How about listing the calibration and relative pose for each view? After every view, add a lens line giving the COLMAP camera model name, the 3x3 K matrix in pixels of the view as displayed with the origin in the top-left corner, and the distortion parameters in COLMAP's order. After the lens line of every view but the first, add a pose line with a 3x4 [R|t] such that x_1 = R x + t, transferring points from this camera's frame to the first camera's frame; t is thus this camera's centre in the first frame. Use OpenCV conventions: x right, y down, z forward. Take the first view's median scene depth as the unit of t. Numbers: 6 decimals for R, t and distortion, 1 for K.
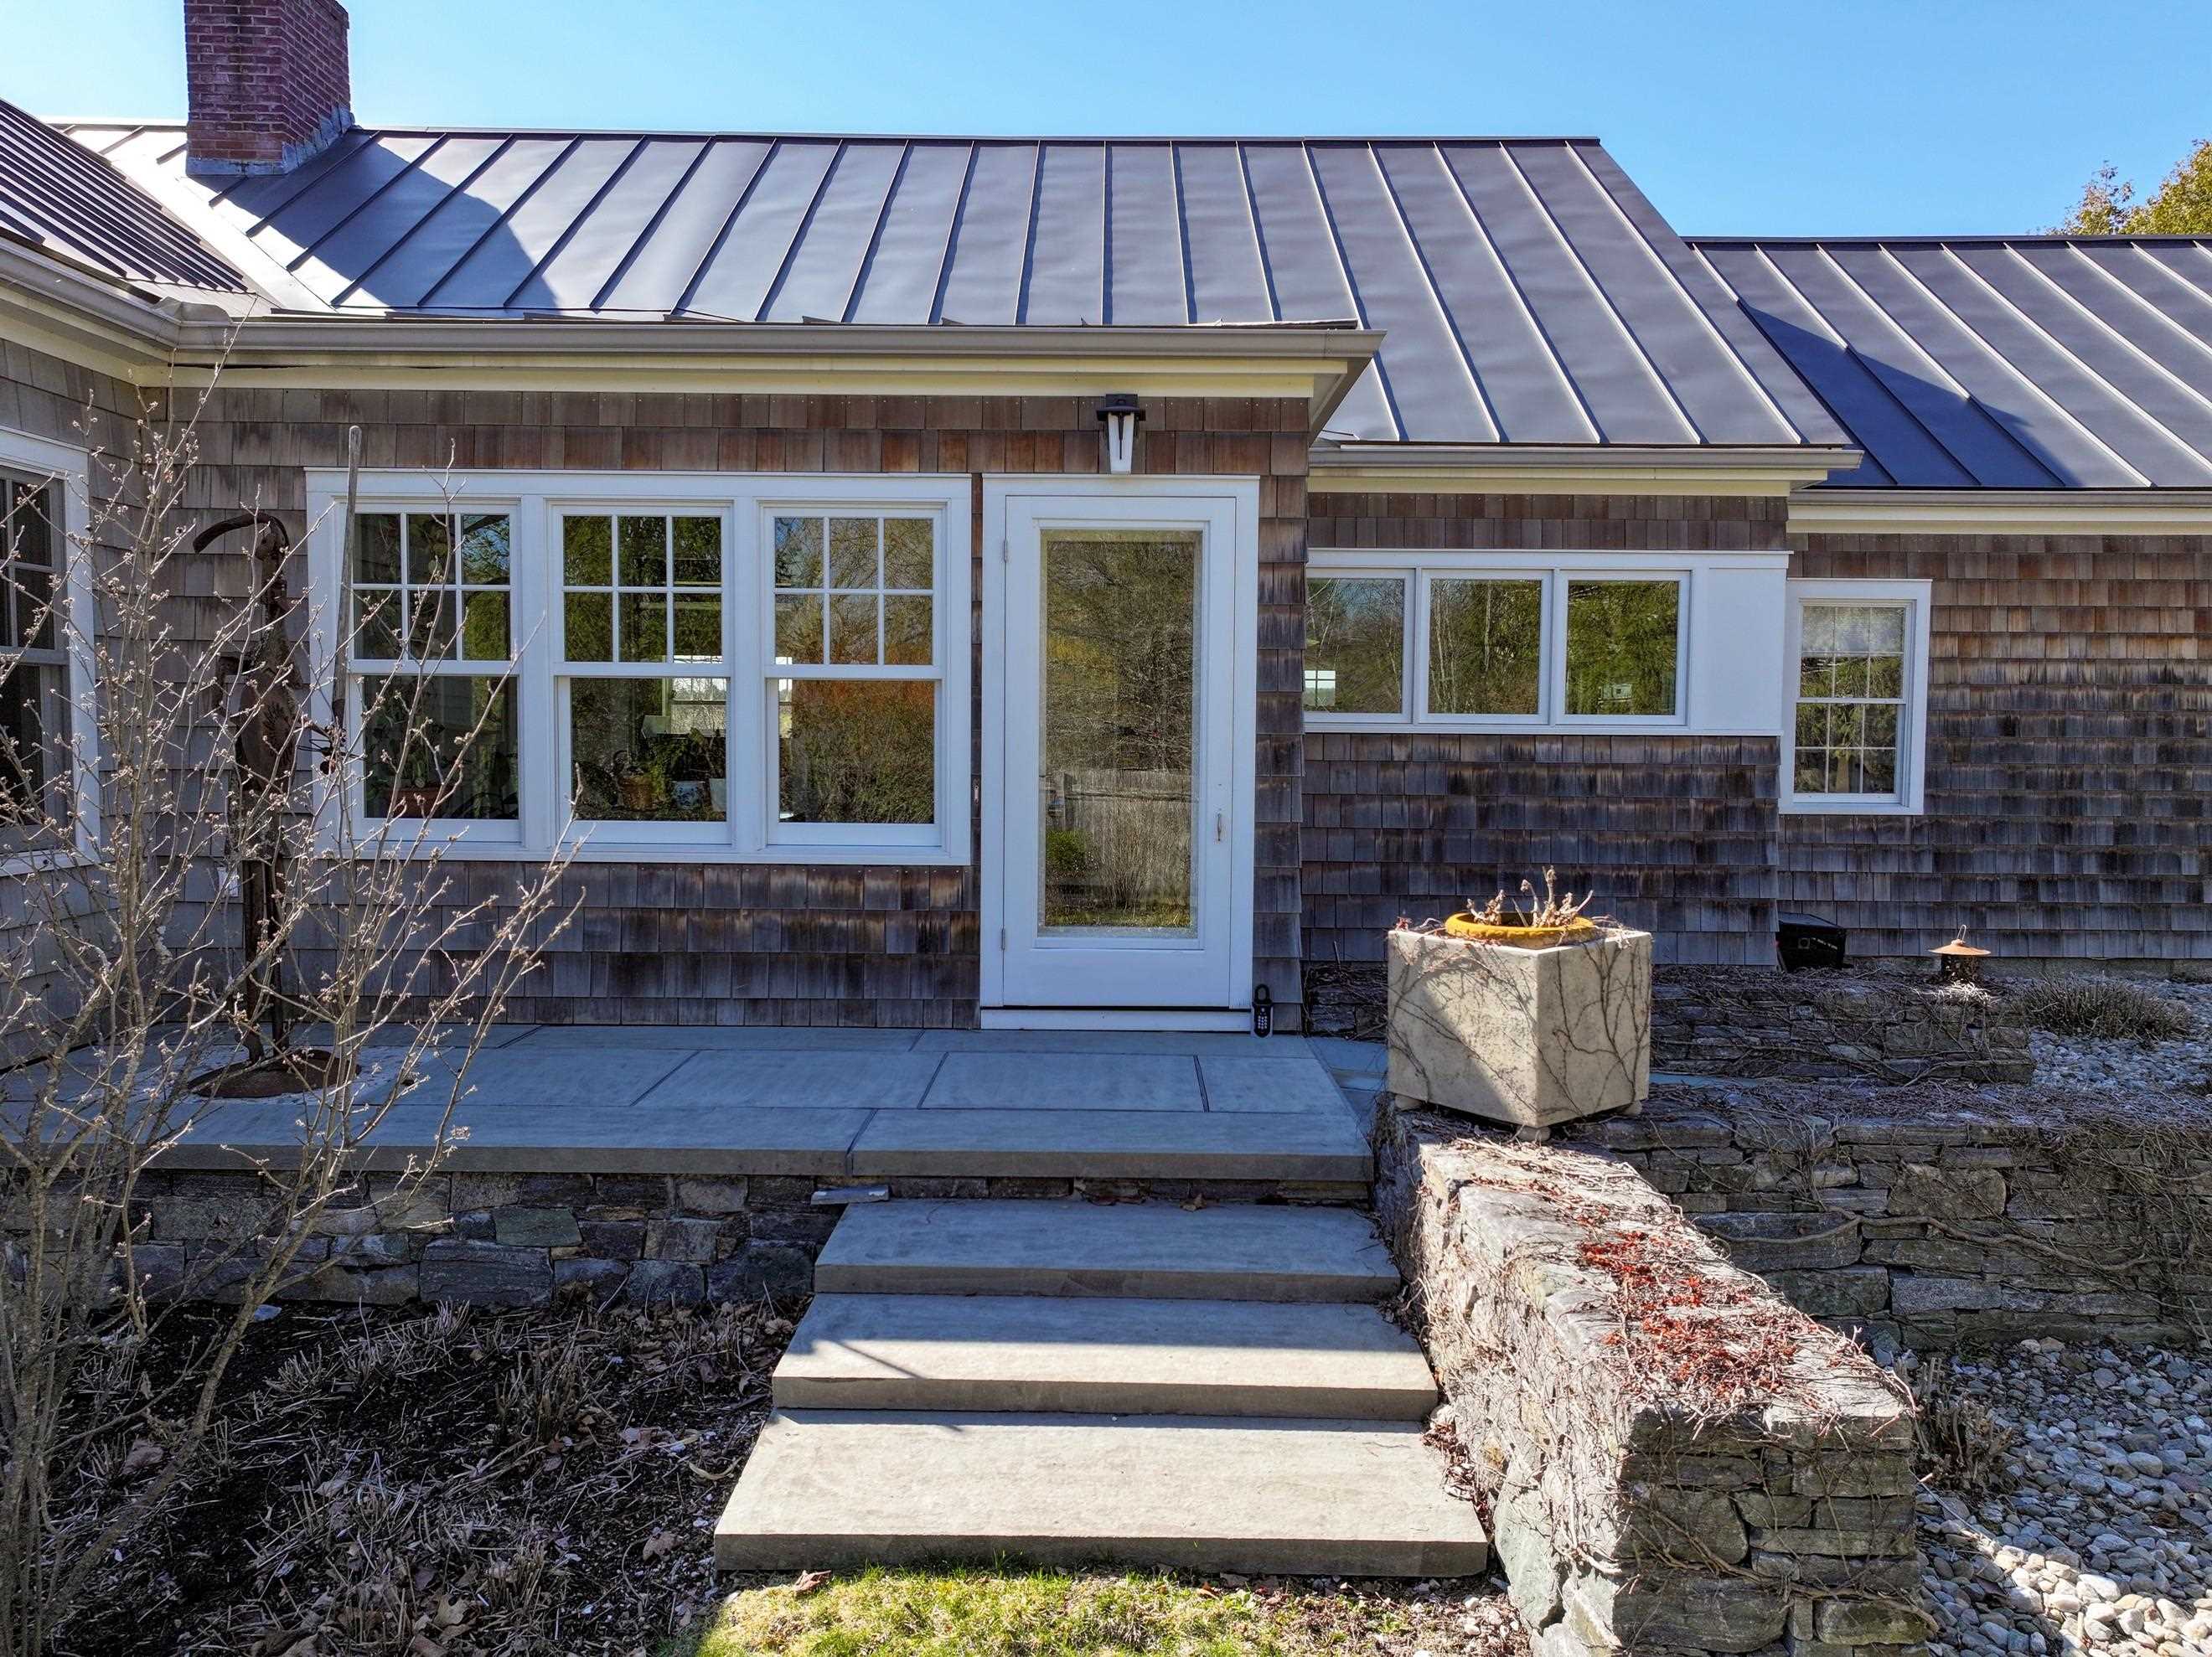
lens RADIAL K [[1552.8, 0, 1111.0], [0, 1552.8, 817.7], [0, 0, 1]] dist [0.004096, 0.010117]
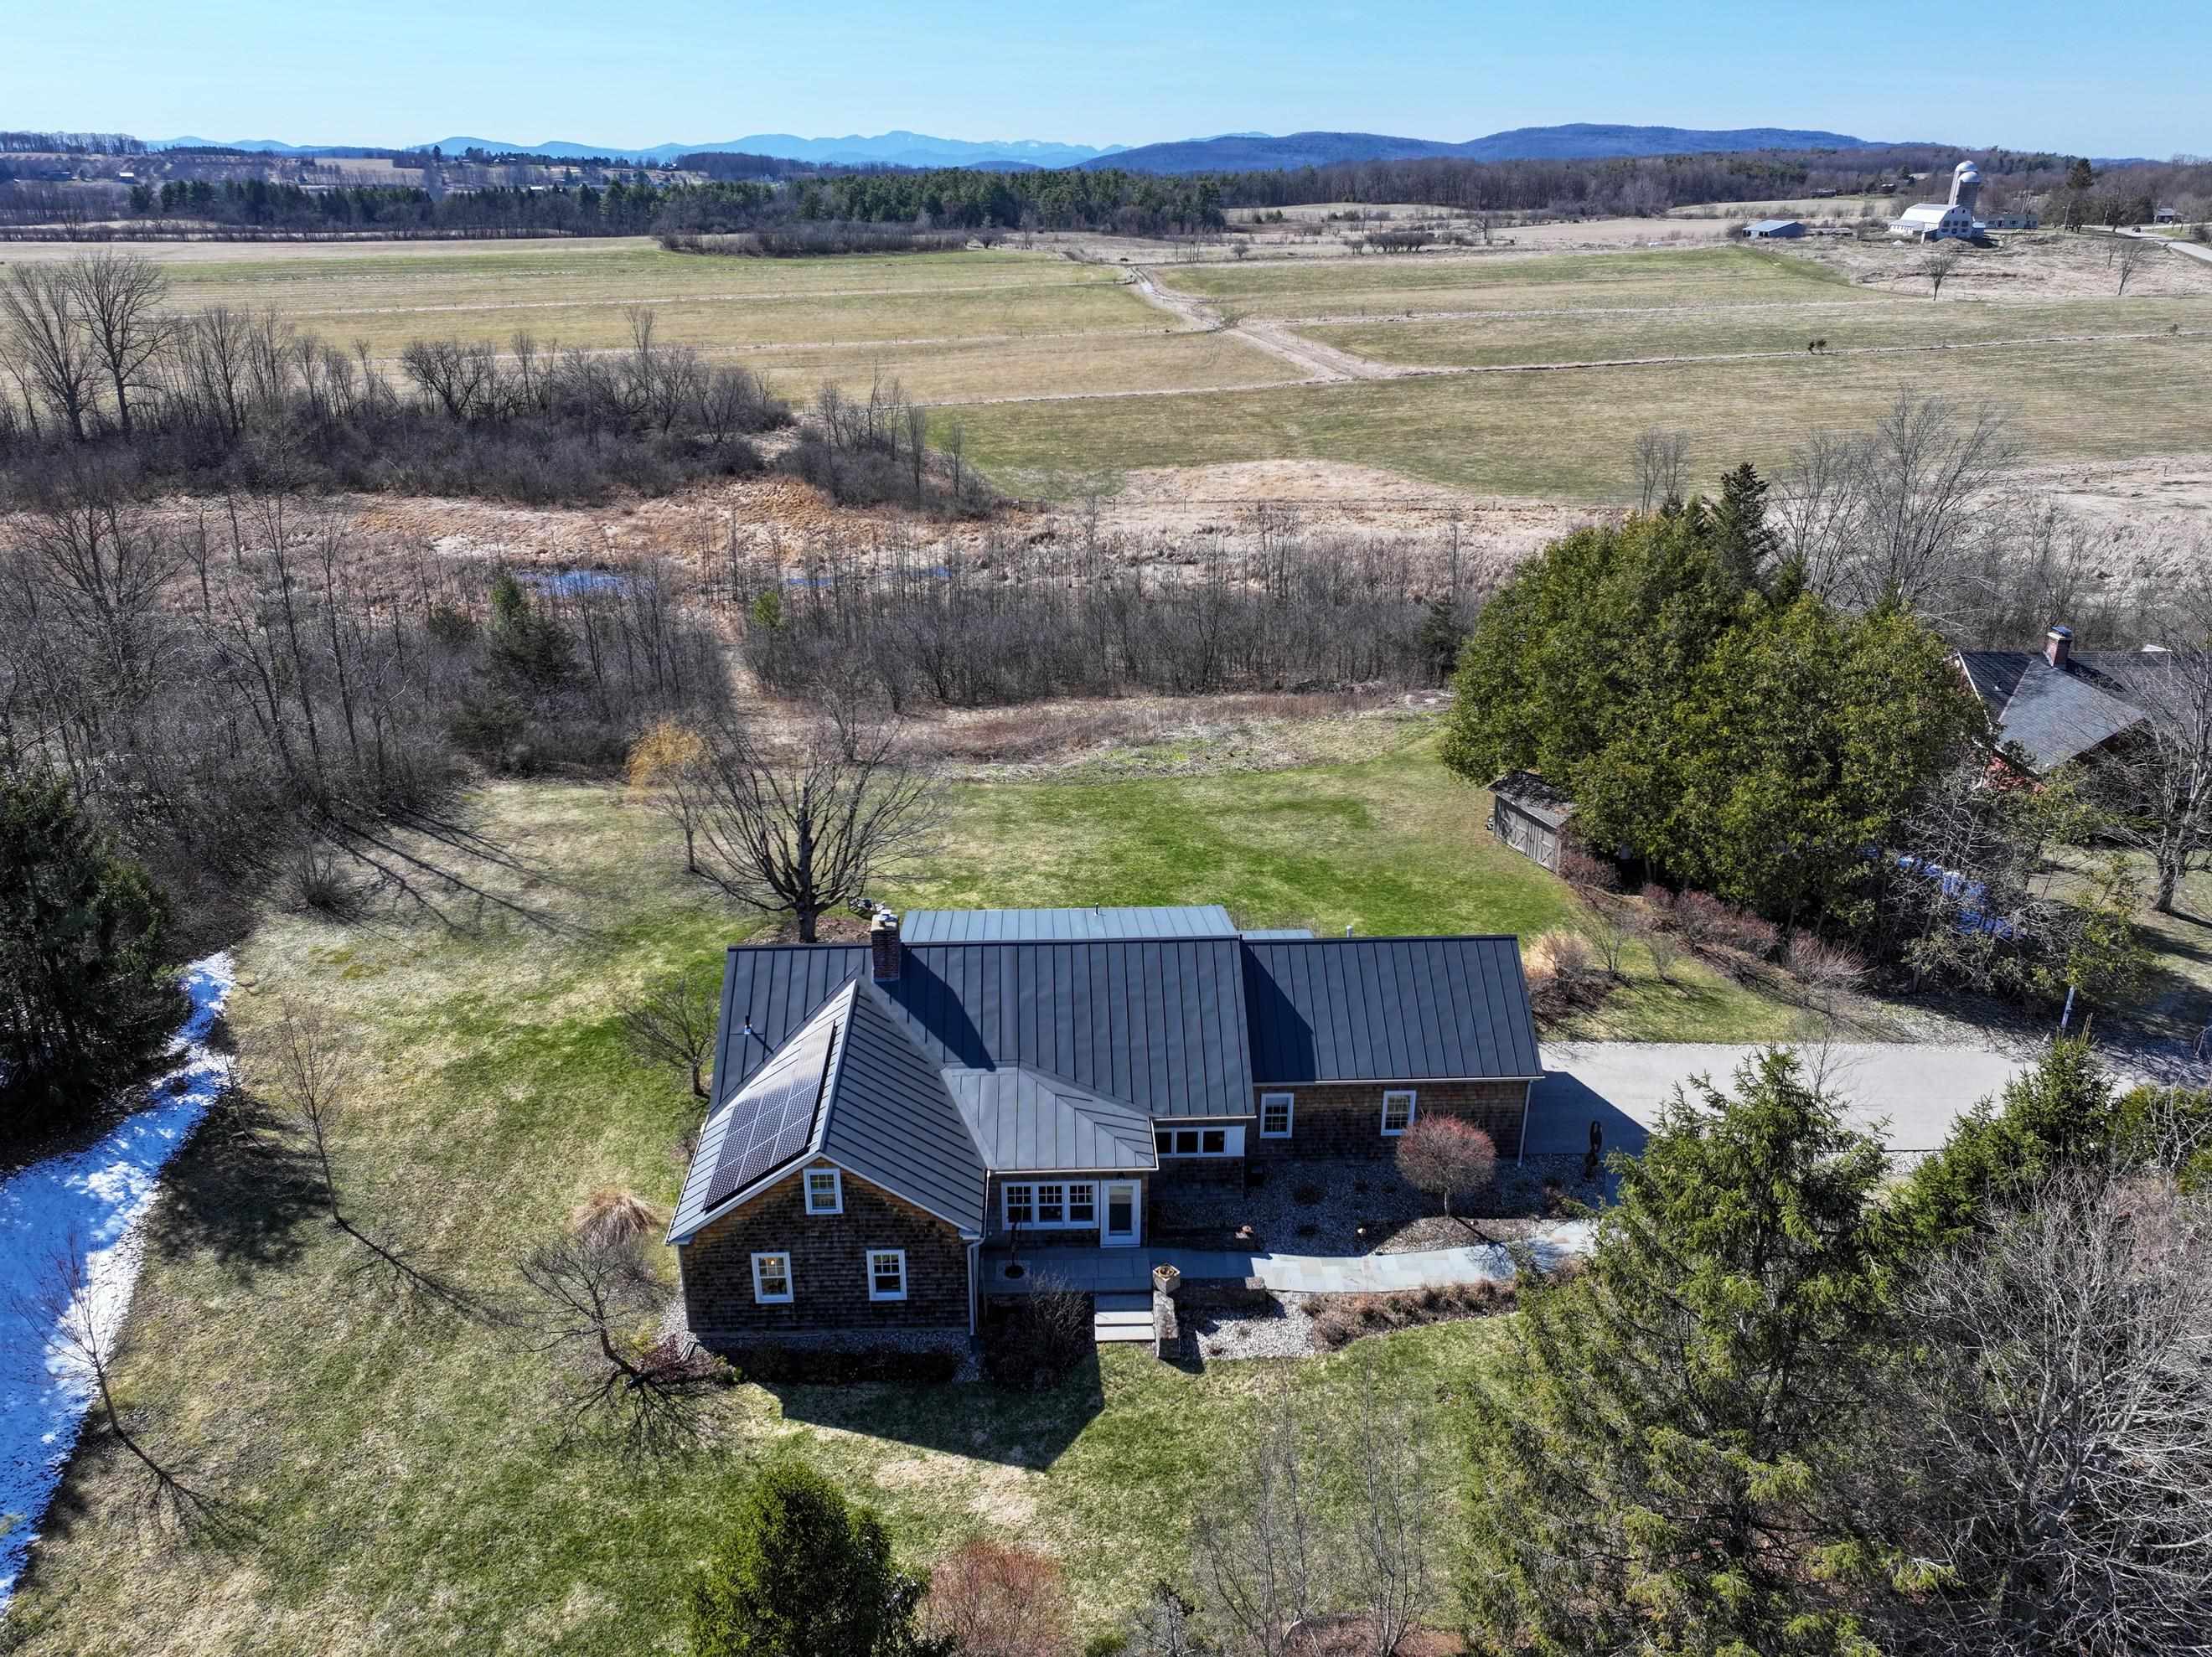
lens RADIAL K [[1536.4, 0, 1106.0], [0, 1536.4, 828.5], [0, 0, 1]] dist [0.012255, 0.005572]
pose [[0.999067, -0.023458, 0.036270, -0.262512], [0.010081, 0.943127, 0.332278, -3.855248], [-0.042001, -0.331603, 0.942484, -4.769664]]
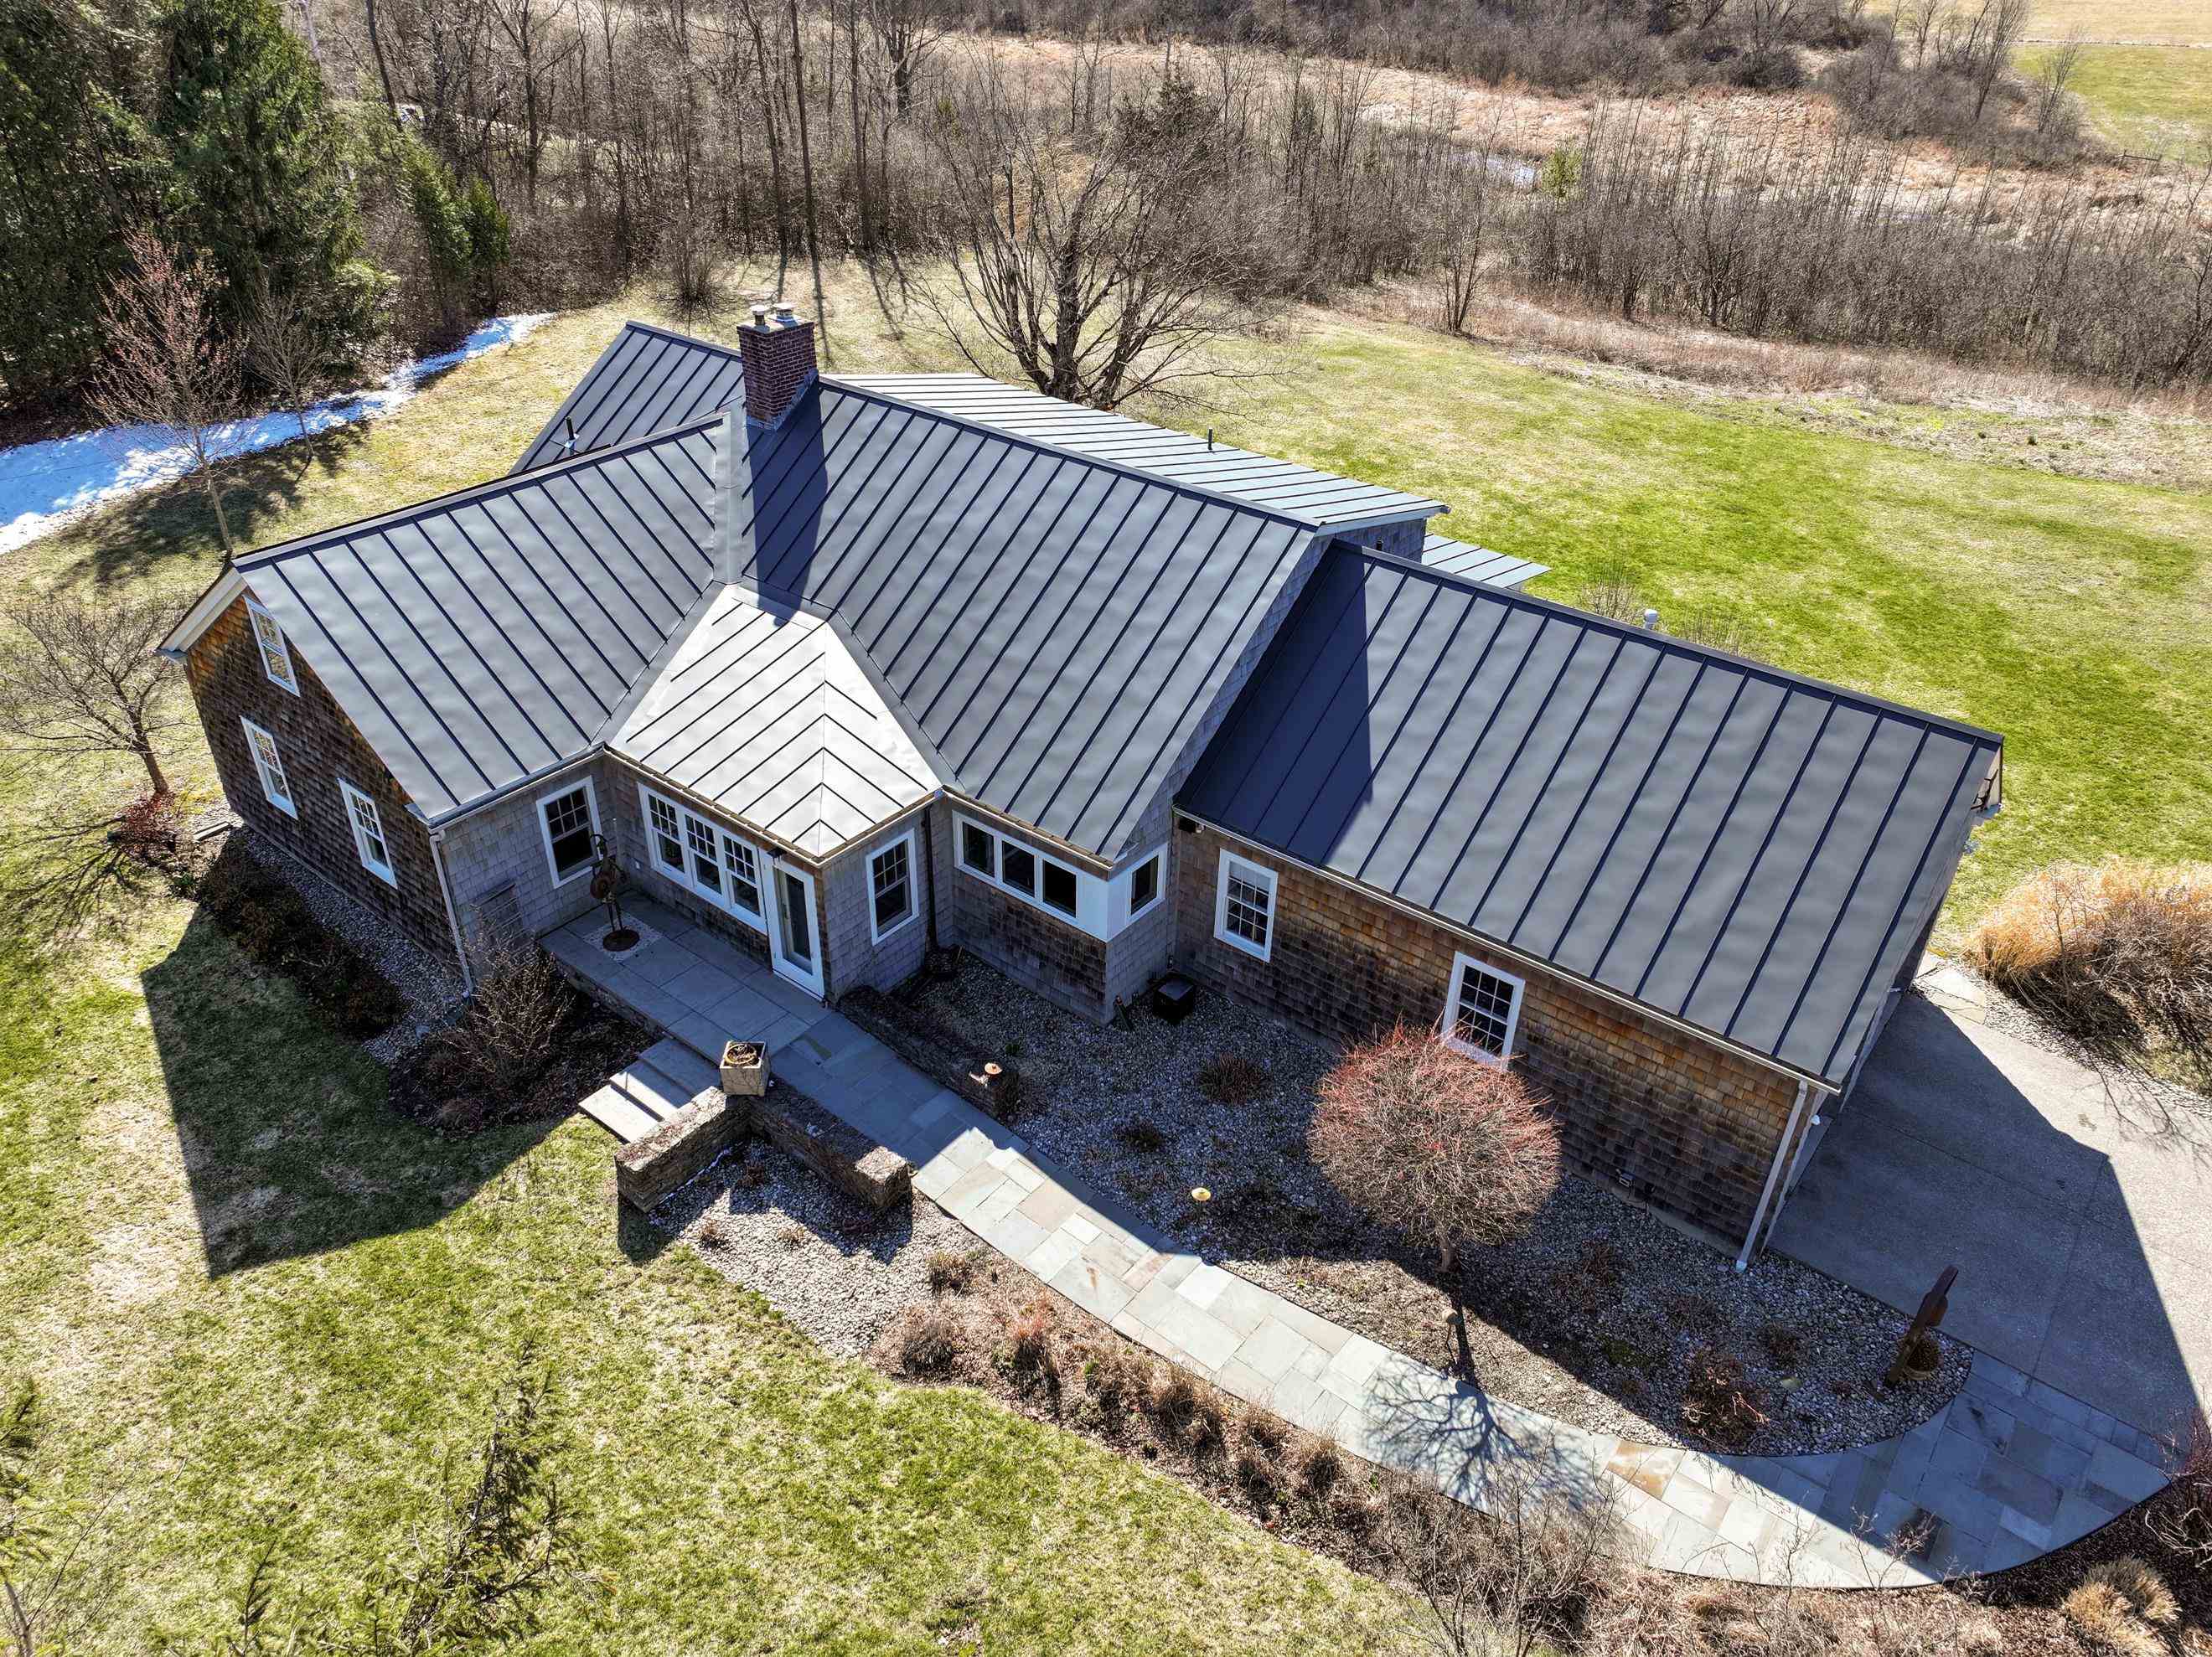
lens RADIAL K [[1552.8, 0, 1111.0], [0, 1552.8, 817.7], [0, 0, 1]] dist [0.004096, 0.010117]
pose [[0.787217, 0.339135, -0.515051, 2.268709], [-0.050628, 0.867927, 0.494104, -2.000841], [0.614595, -0.362891, 0.700416, -0.913173]]
